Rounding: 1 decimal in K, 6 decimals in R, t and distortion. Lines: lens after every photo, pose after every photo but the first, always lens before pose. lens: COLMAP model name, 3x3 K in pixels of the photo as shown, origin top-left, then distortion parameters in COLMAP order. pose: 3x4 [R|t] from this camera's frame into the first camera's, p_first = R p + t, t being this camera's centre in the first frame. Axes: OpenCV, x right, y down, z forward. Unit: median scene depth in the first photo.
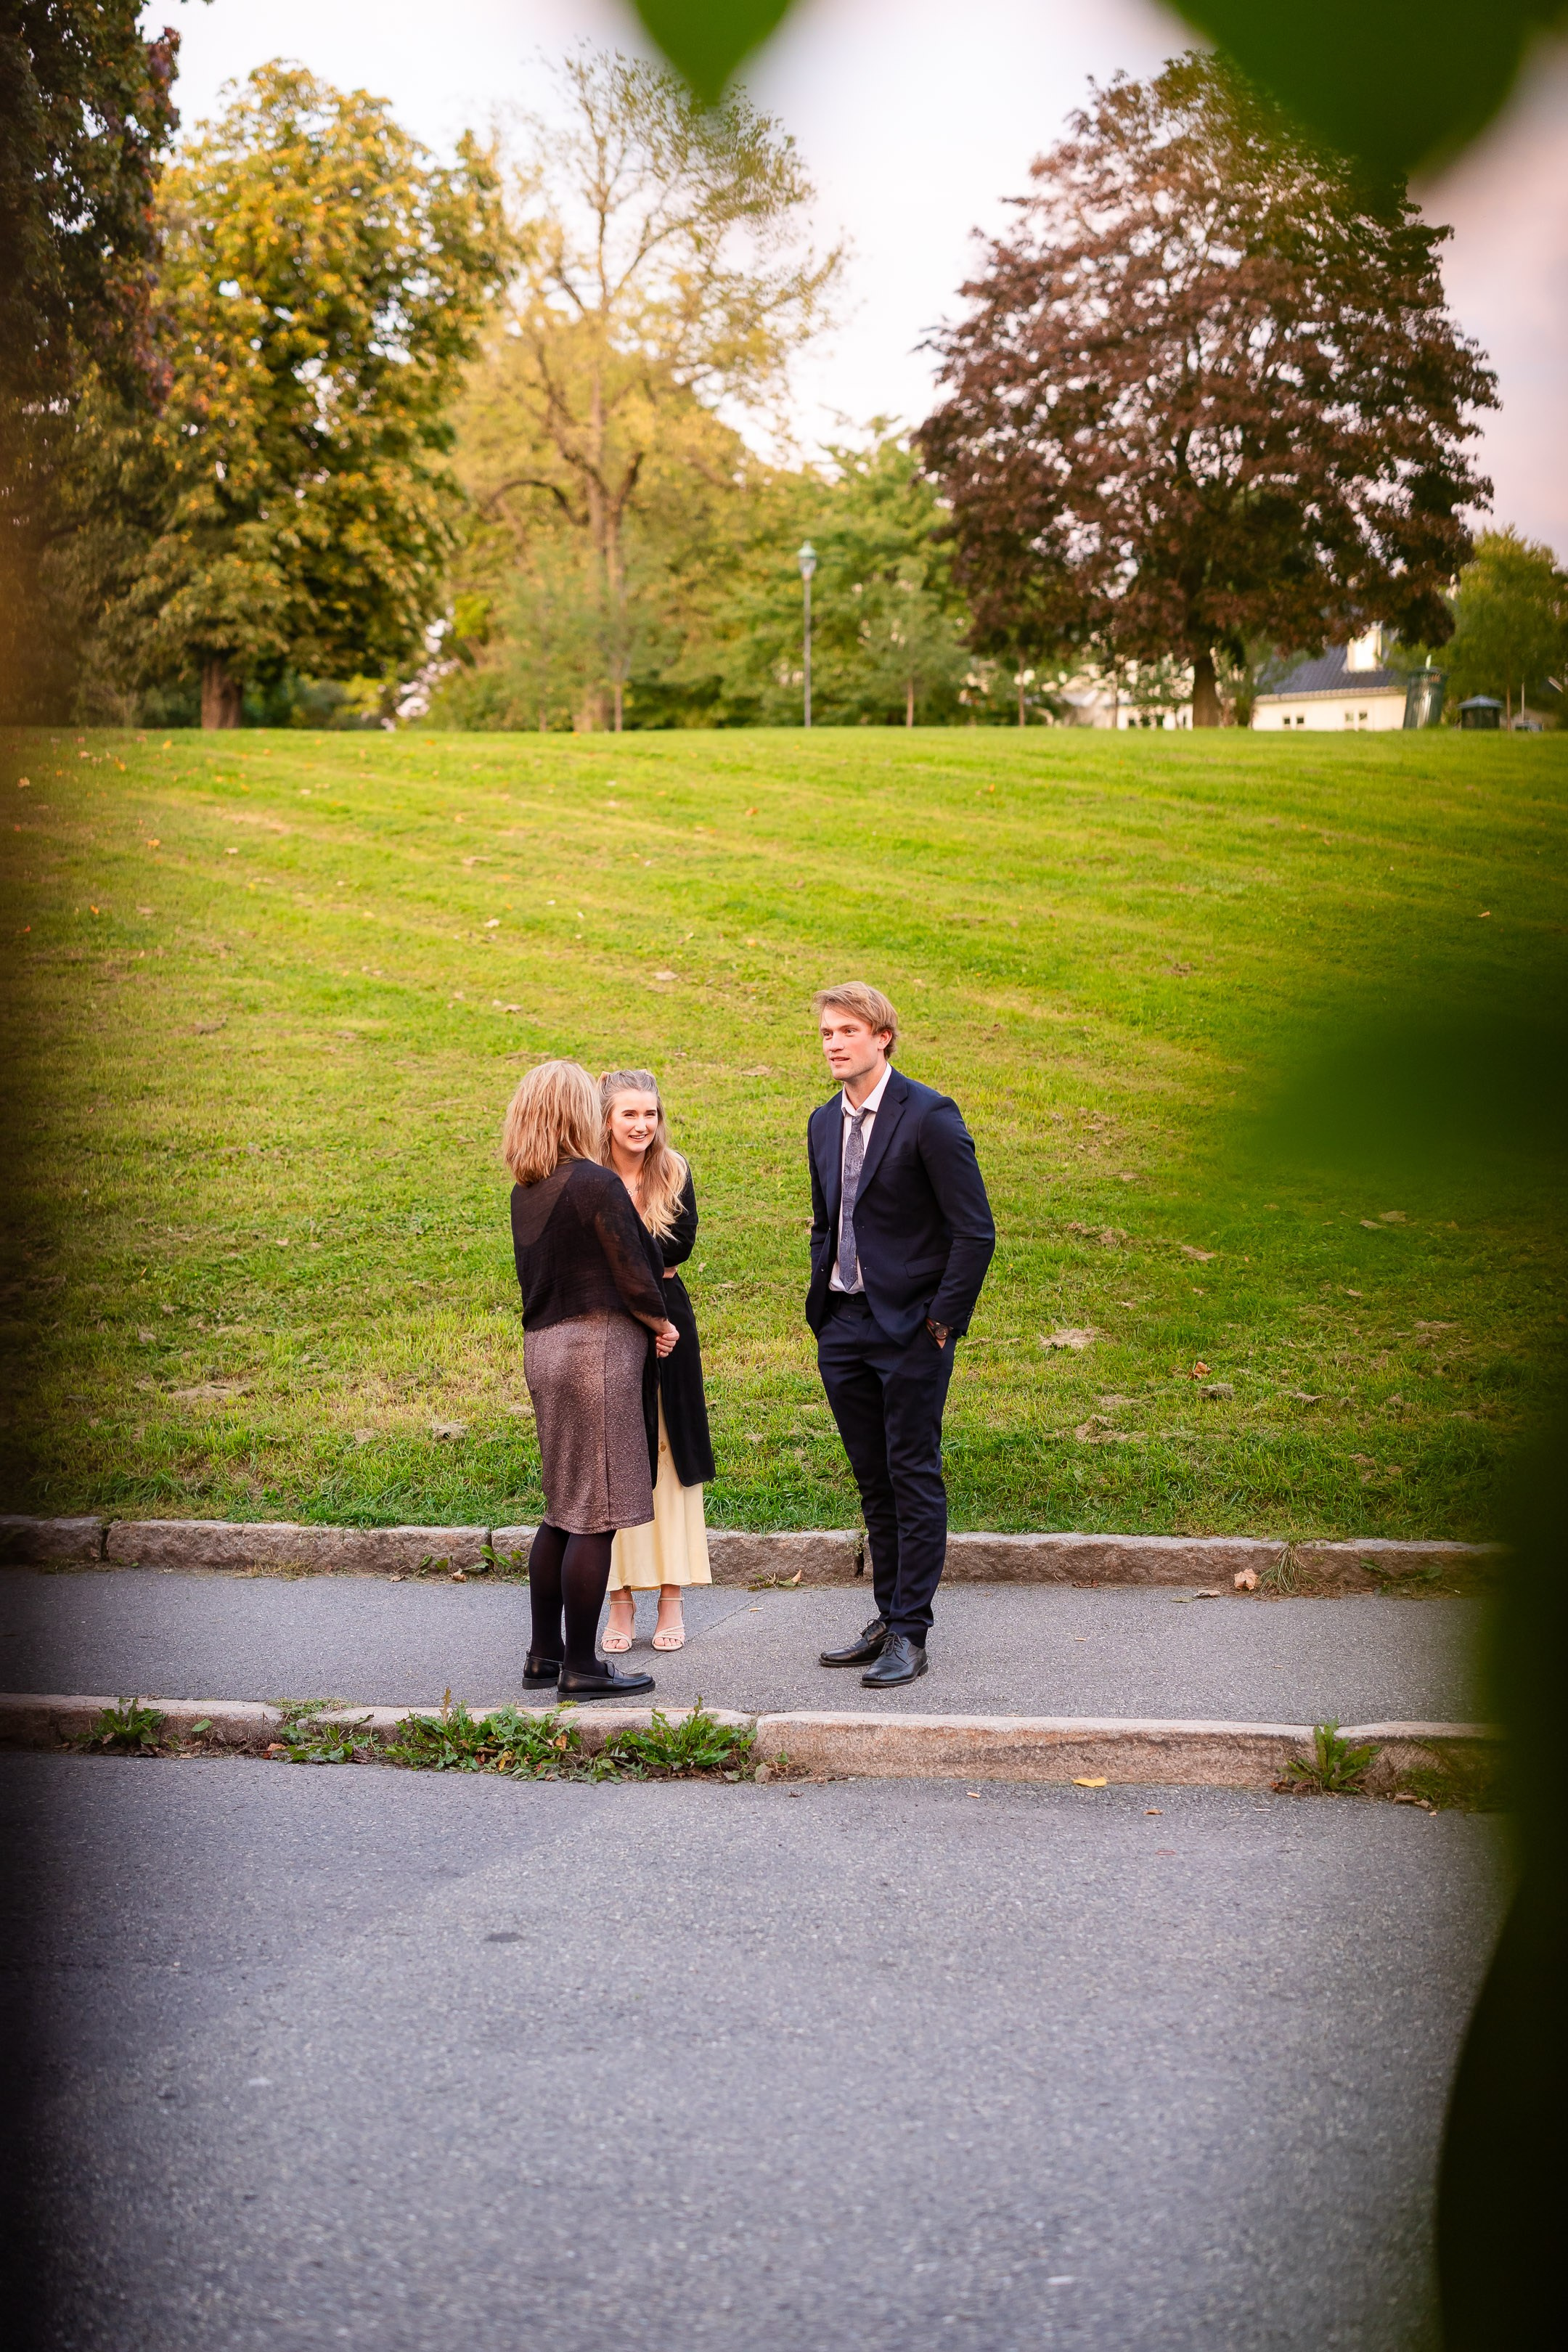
lens RADIAL K [[3362.3, 0, 890.8], [0, 3362.3, 1136.3], [0, 0, 1]] dist [0.044715, 0.000000]
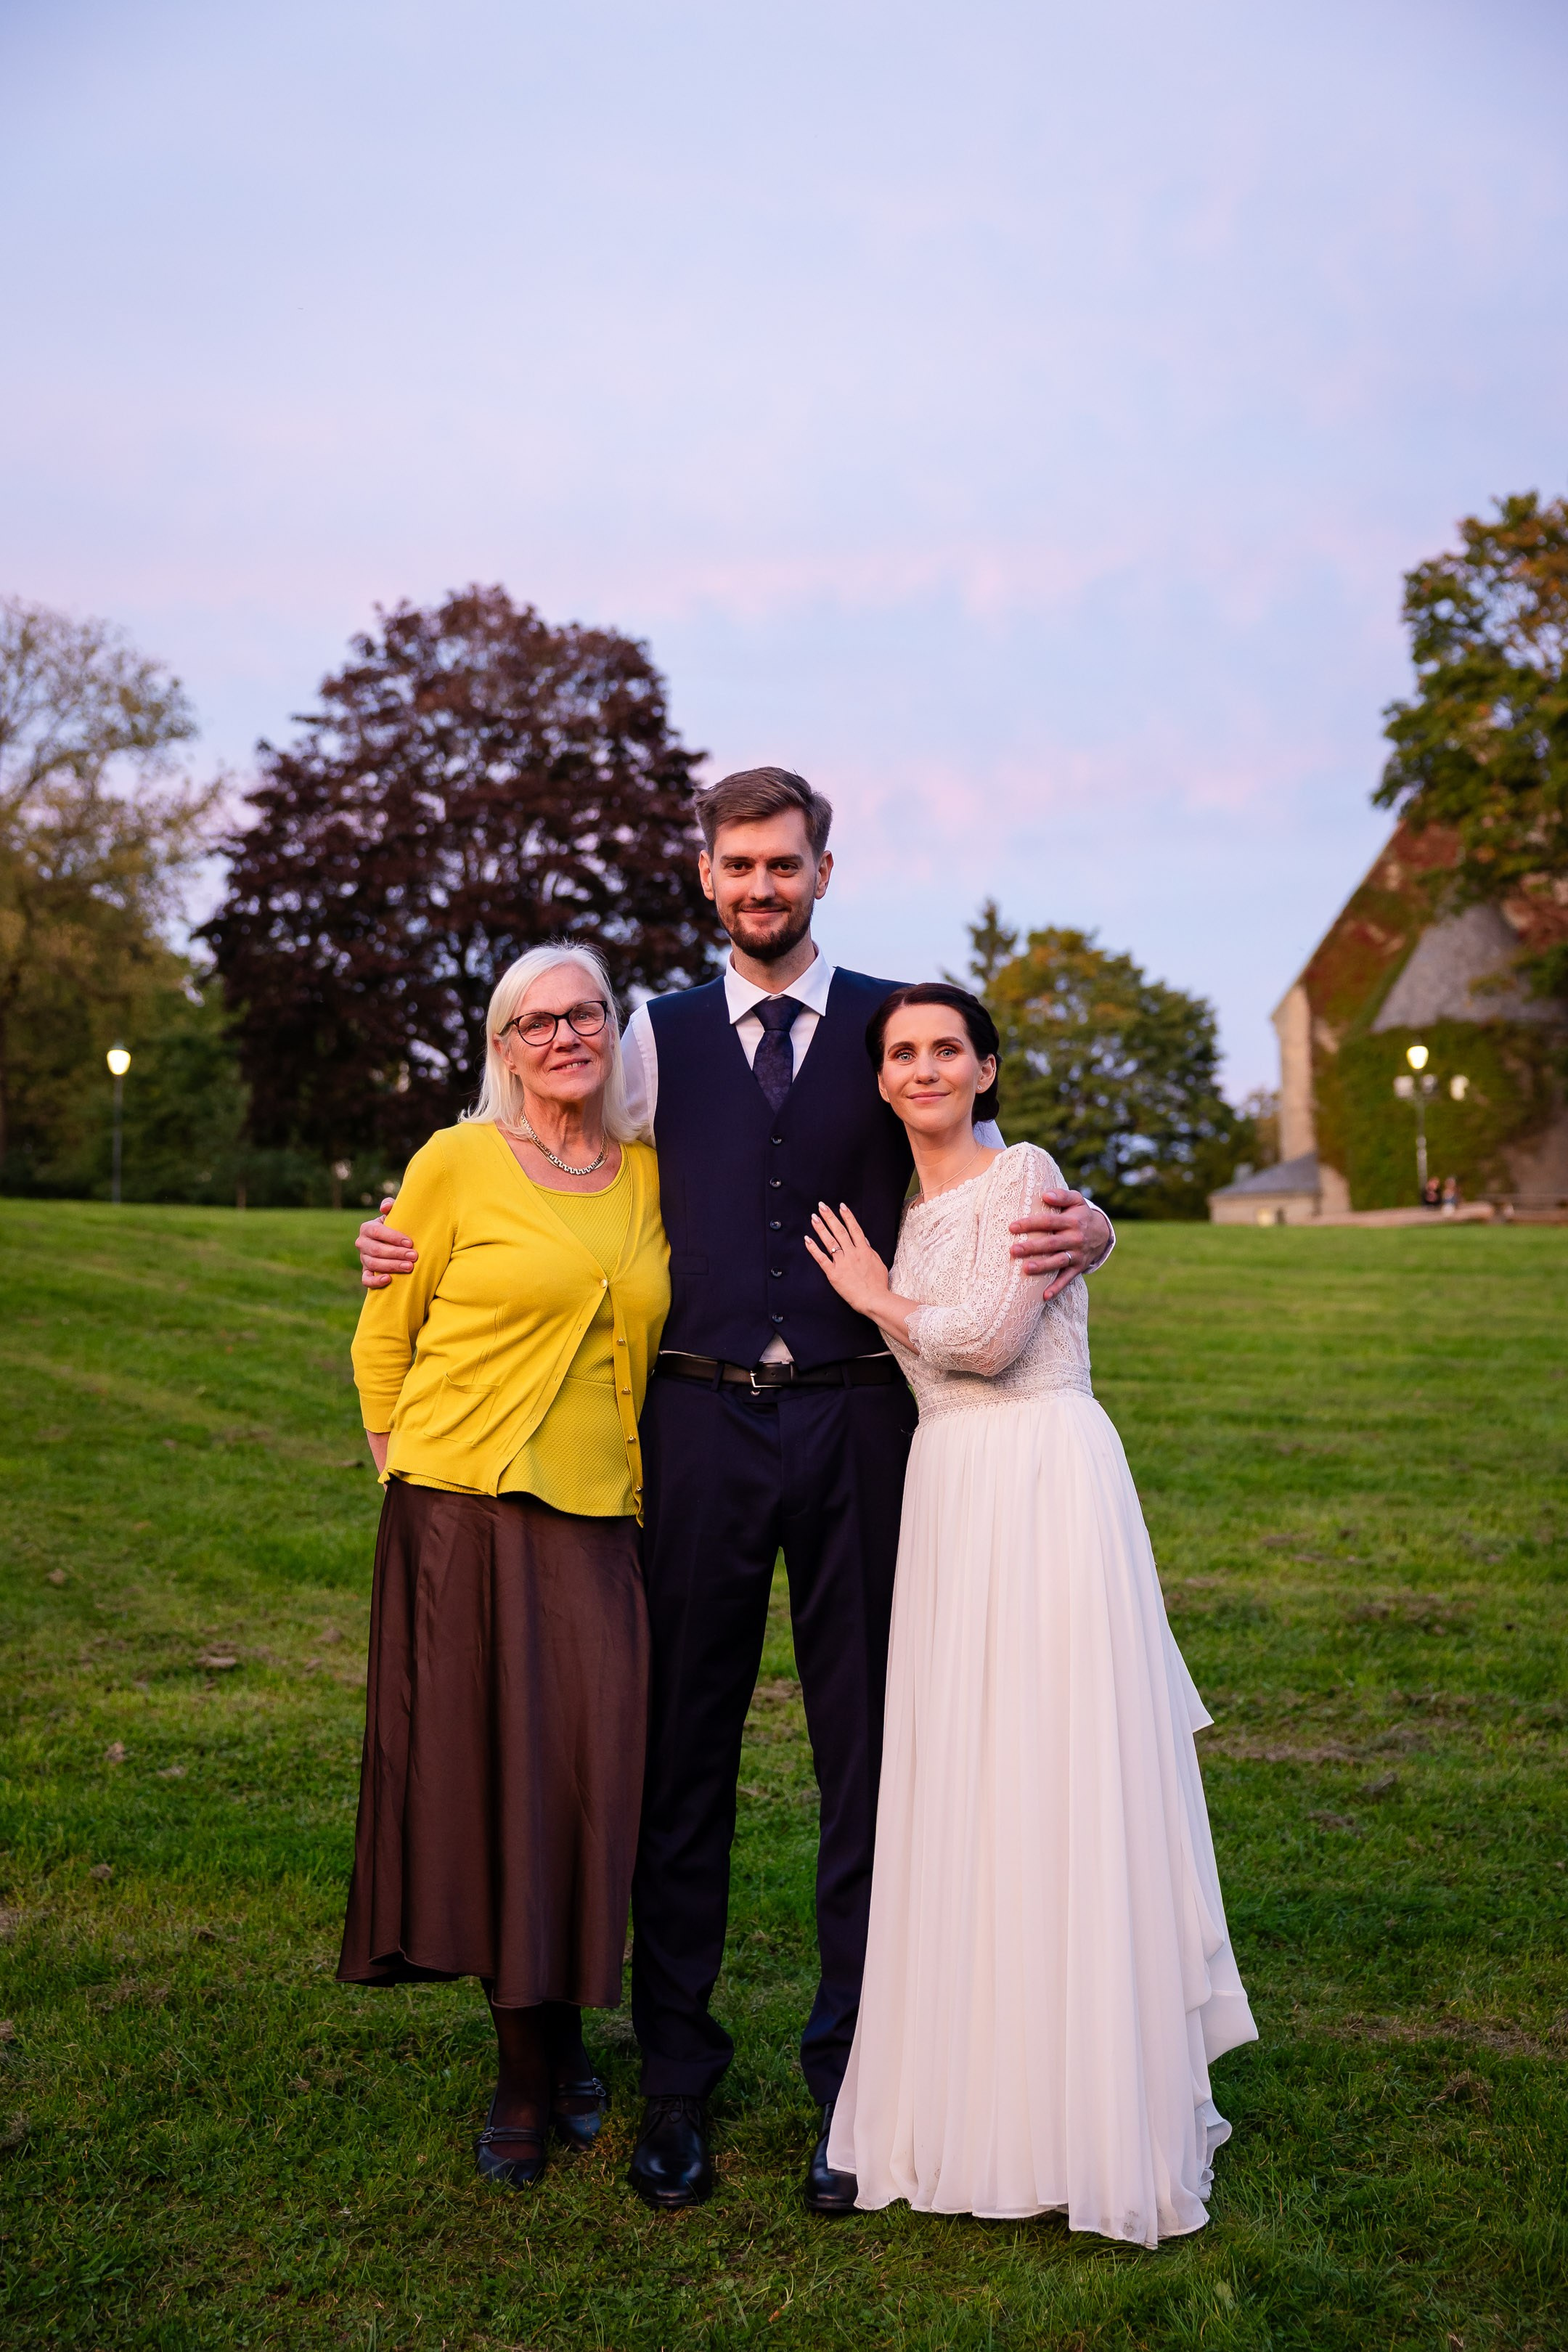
lens RADIAL K [[2938.8, 0, 815.4], [0, 2938.8, 1115.9], [0, 0, 1]] dist [0.023851, 0.000000]
pose [[0.991607, 0.017422, 0.128110, 0.080627], [0.003553, 0.986833, -0.161706, -0.010613], [-0.129241, 0.160804, 0.978488, 0.118888]]
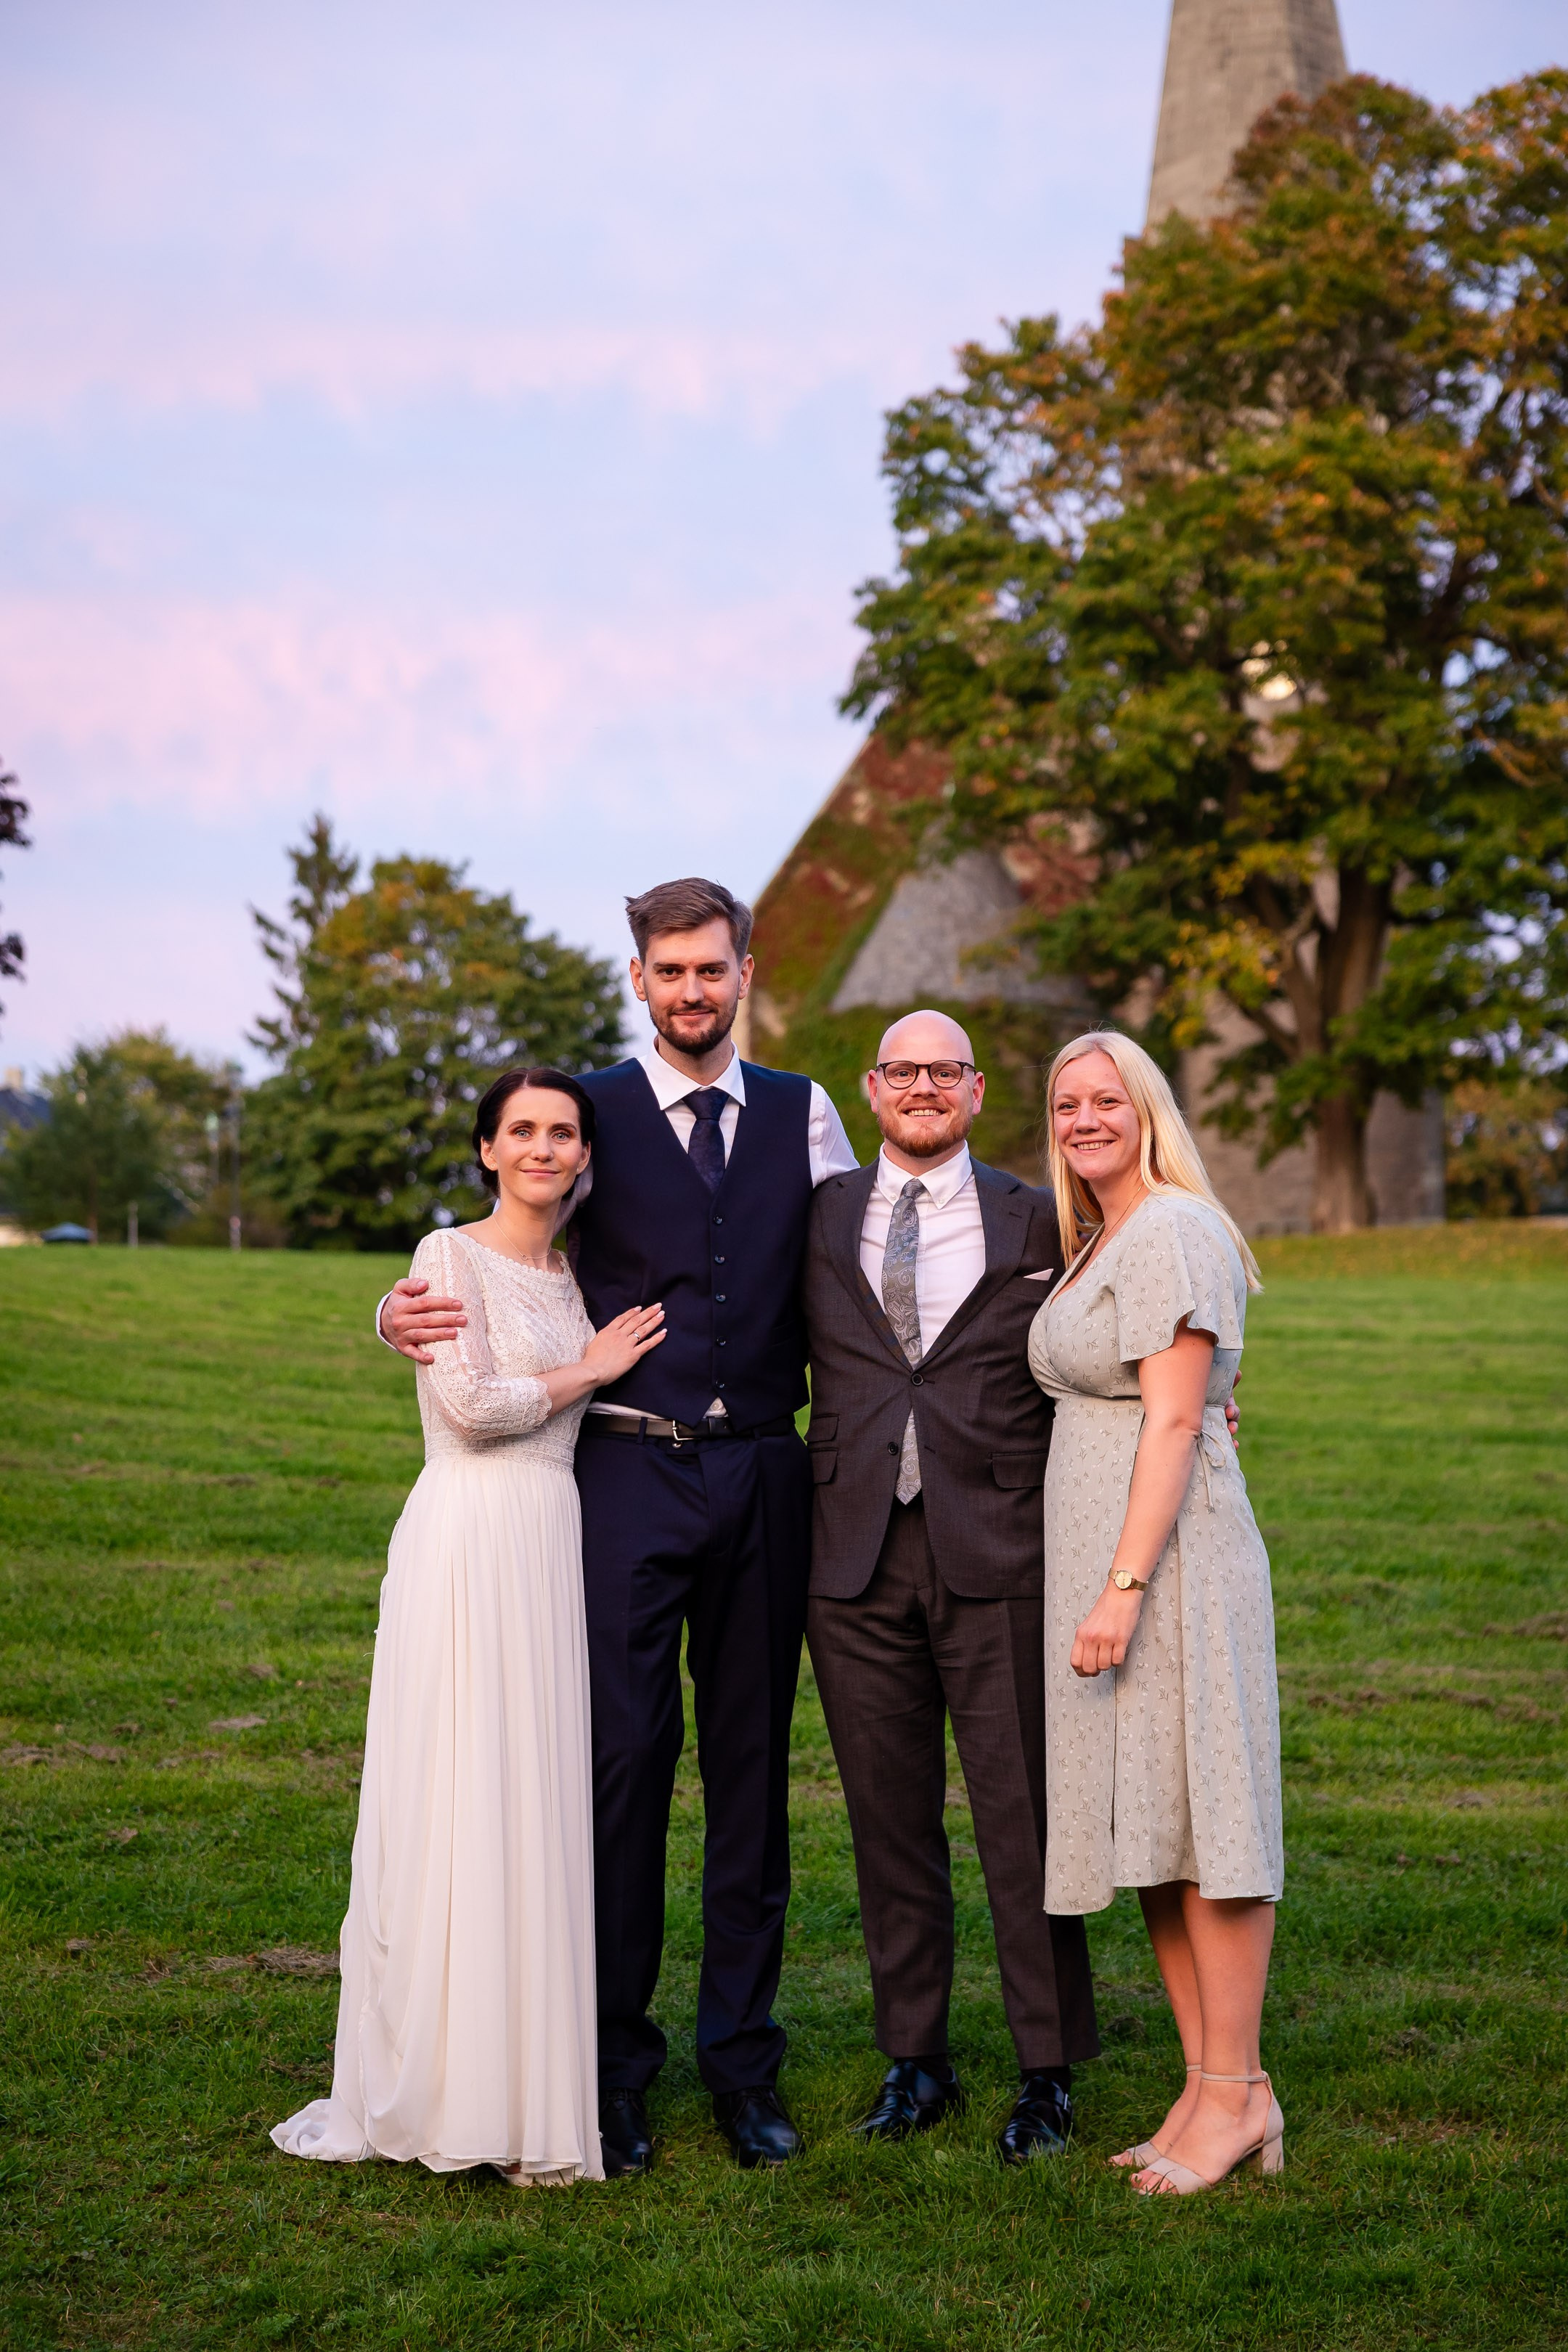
lens RADIAL K [[4008.3, 0, 766.3], [0, 4008.3, 1119.9], [0, 0, 1]] dist [0.039532, 0.000000]
pose [[0.953032, 0.037845, 0.300495, 0.067337], [0.010490, 0.987442, -0.157631, -0.008333], [-0.302687, 0.153379, 0.940668, 0.098957]]
